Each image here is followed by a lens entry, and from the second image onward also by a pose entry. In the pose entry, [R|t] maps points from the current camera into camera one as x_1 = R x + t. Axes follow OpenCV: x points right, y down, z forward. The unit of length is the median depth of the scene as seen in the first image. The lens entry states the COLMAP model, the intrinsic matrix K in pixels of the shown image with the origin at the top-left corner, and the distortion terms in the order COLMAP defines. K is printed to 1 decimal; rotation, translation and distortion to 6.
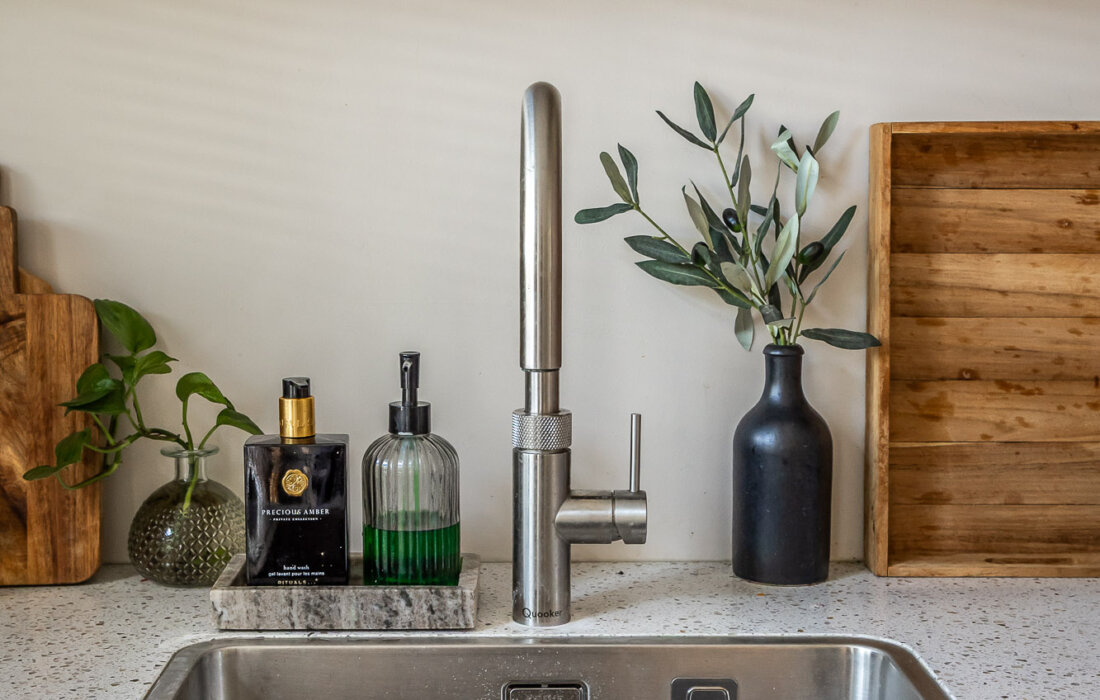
lens RADIAL K [[1614.9, 0, 513.6], [0, 1614.9, 363.2], [0, 0, 1]] dist [-0.003729, 0.000000]
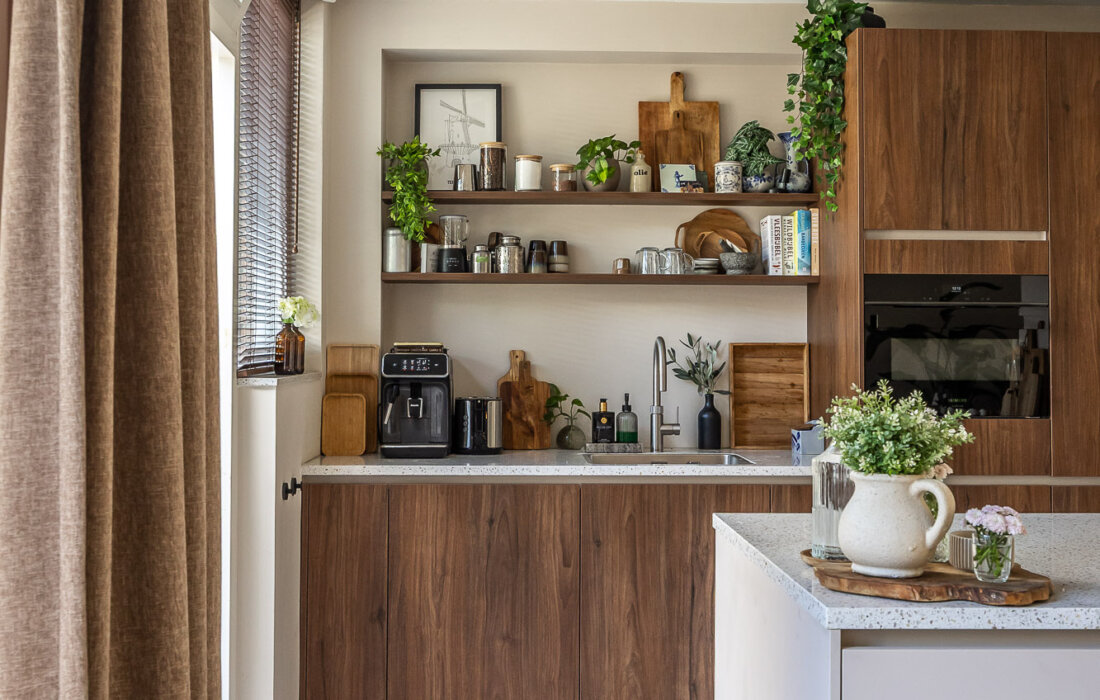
lens RADIAL K [[1312.5, 0, 580.8], [0, 1312.5, 287.3], [0, 0, 1]] dist [0.037202, 0.000000]
pose [[0.998368, 0.007641, 0.056592, -0.374272], [0.001454, 0.987286, -0.158946, 0.263384], [-0.057087, 0.158769, 0.985664, -2.471832]]
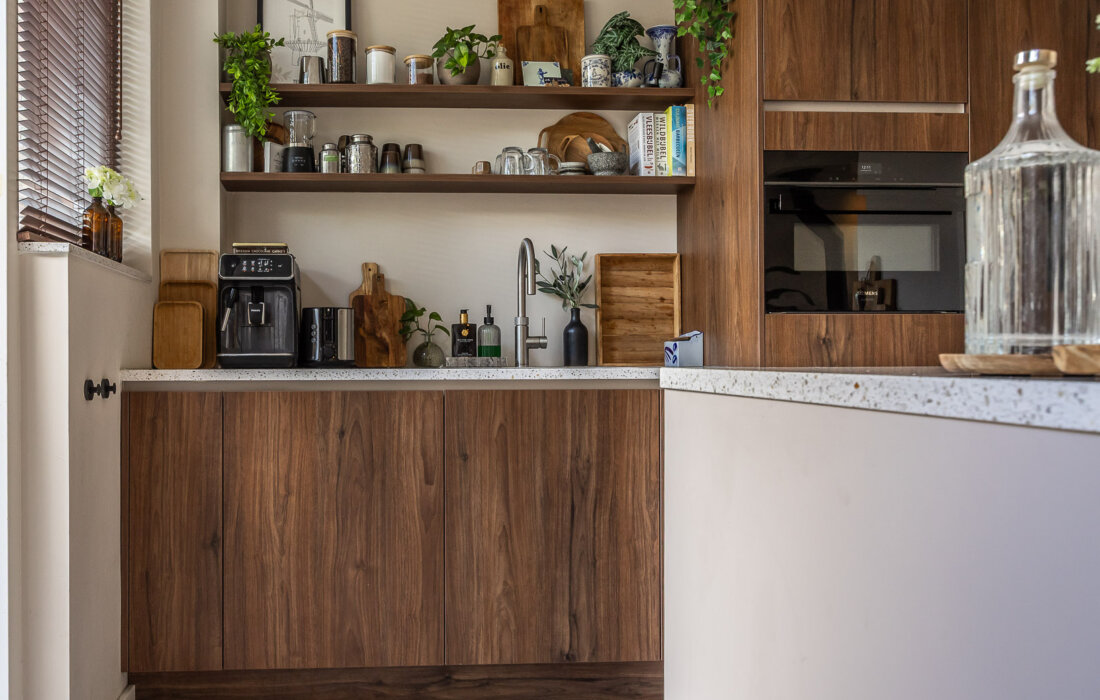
lens RADIAL K [[979.6, 0, 433.5], [0, 979.6, 343.0], [0, 0, 1]] dist [0.011002, -0.018142]
pose [[0.997467, -0.002145, 0.071103, -0.360948], [0.011523, 0.991216, -0.131749, 0.394026], [-0.070196, 0.132234, 0.988730, -1.384820]]
